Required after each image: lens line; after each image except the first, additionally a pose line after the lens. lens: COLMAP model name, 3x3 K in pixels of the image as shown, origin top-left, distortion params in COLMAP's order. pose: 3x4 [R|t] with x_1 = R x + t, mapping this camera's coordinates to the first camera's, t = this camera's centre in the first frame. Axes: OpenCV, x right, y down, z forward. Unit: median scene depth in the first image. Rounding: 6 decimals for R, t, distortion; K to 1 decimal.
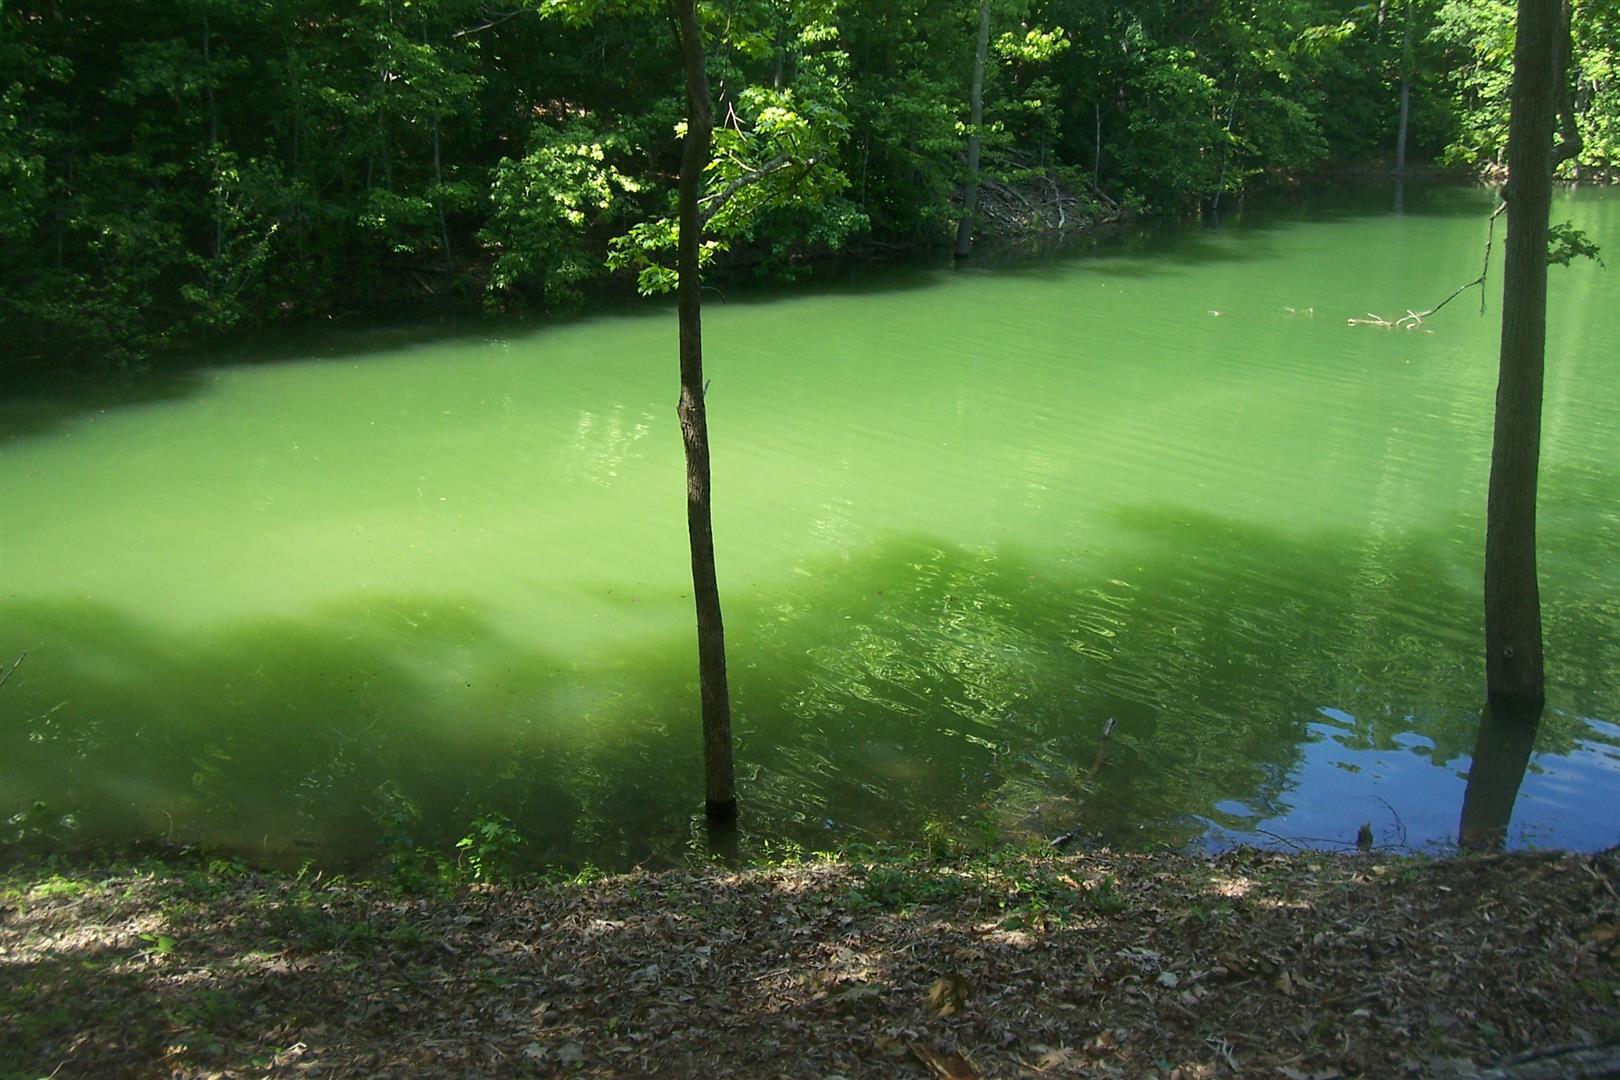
lens RADIAL K [[1643.3, 0, 809.0], [0, 1643.3, 497.8], [0, 0, 1]] dist [-0.197609, 0.252140]
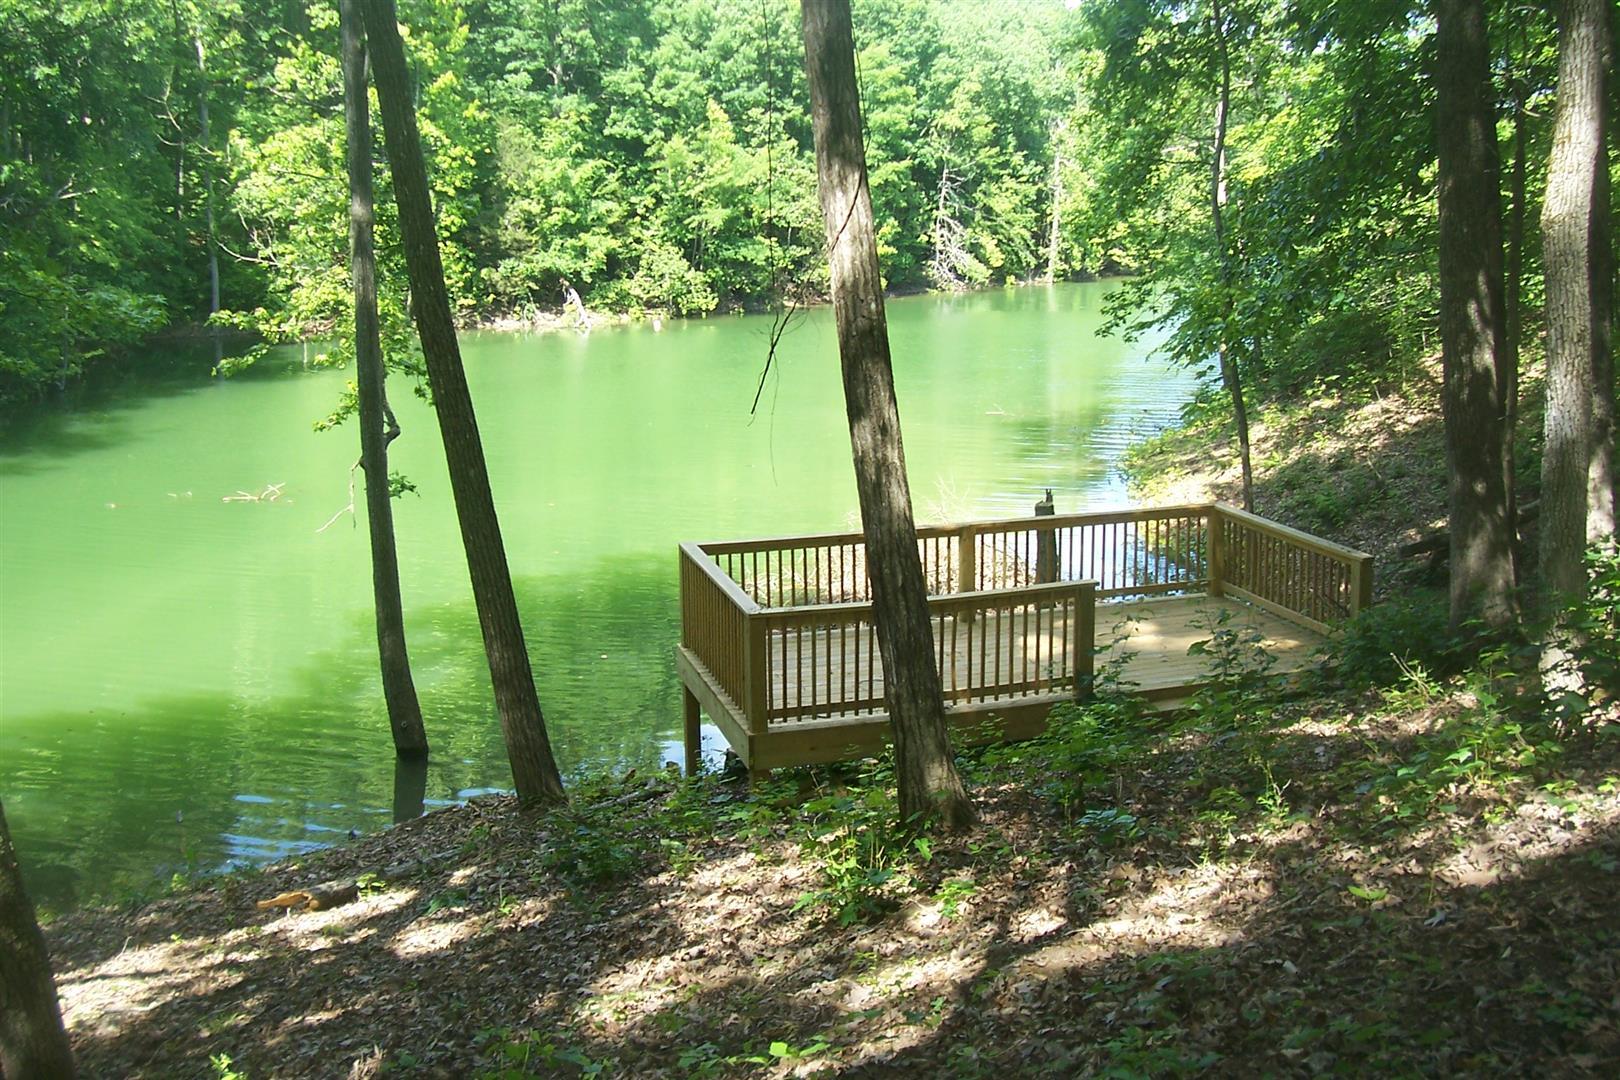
lens RADIAL K [[1643.3, 0, 809.0], [0, 1643.3, 497.8], [0, 0, 1]] dist [-0.197609, 0.252140]
pose [[0.761378, -0.110497, 0.638823, -0.101818], [0.162997, 0.986343, -0.023658, -0.010658], [-0.627484, 0.122139, 0.768990, -0.207715]]
